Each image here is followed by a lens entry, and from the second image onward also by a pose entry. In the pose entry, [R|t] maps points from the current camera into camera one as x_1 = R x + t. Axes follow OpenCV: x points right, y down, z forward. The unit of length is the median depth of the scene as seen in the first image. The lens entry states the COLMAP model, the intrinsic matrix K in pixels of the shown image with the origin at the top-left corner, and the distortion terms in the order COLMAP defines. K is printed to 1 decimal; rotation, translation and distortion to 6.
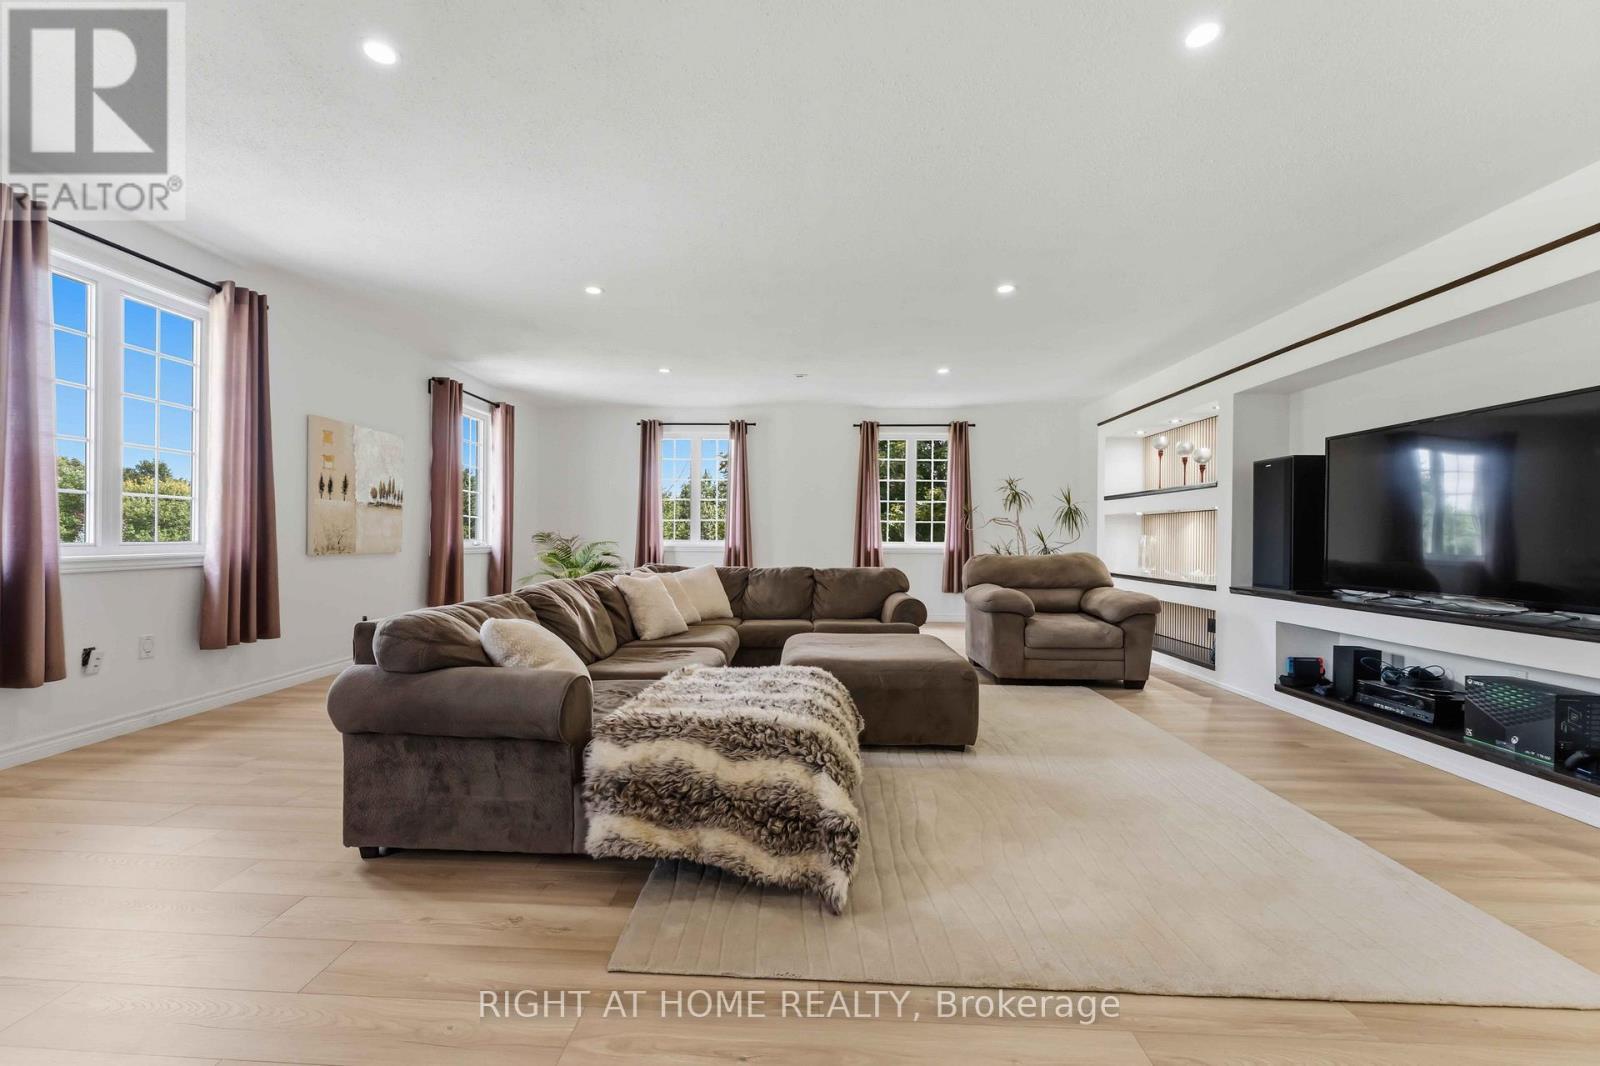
lens RADIAL K [[638.7, 0, 784.7], [0, 638.7, 534.6], [0, 0, 1]] dist [-0.001244, 0.000115]
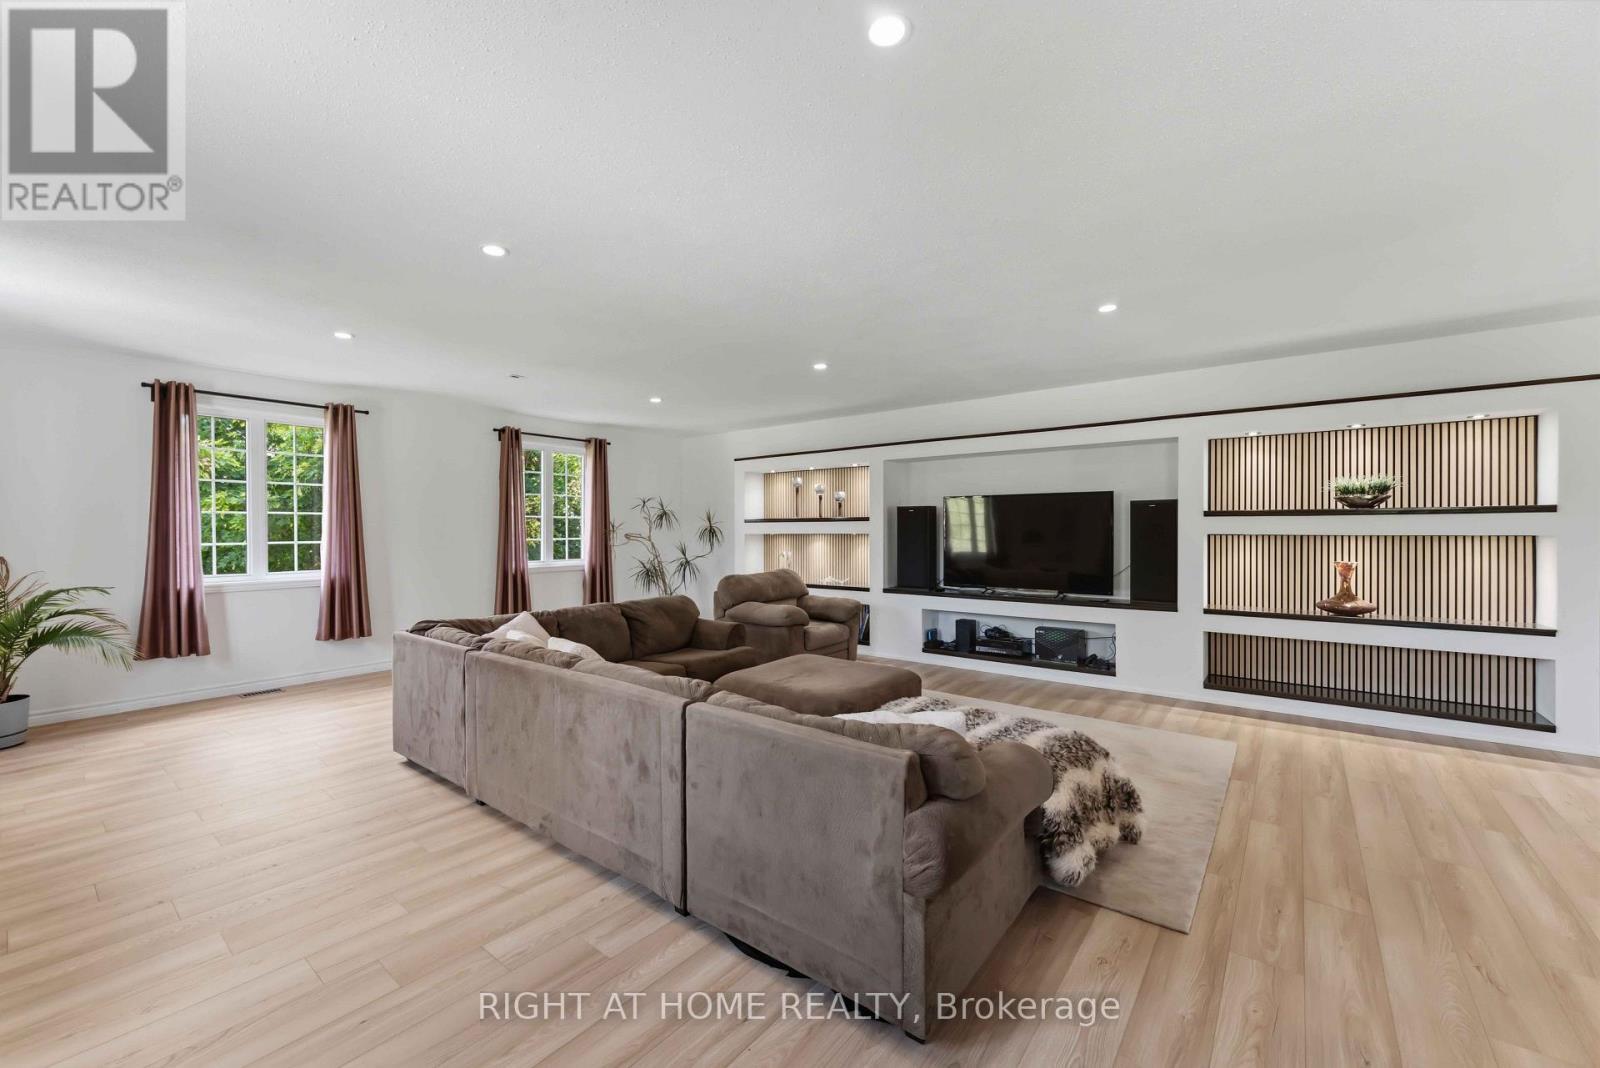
lens RADIAL K [[638.7, 0, 784.0], [0, 638.7, 531.2], [0, 0, 1]] dist [-0.001244, 0.000115]
pose [[0.586319, -0.014031, 0.809959, -0.550528], [0.008115, 0.999902, 0.011447, -0.060909], [-0.810039, -0.000139, 0.586375, 0.259645]]
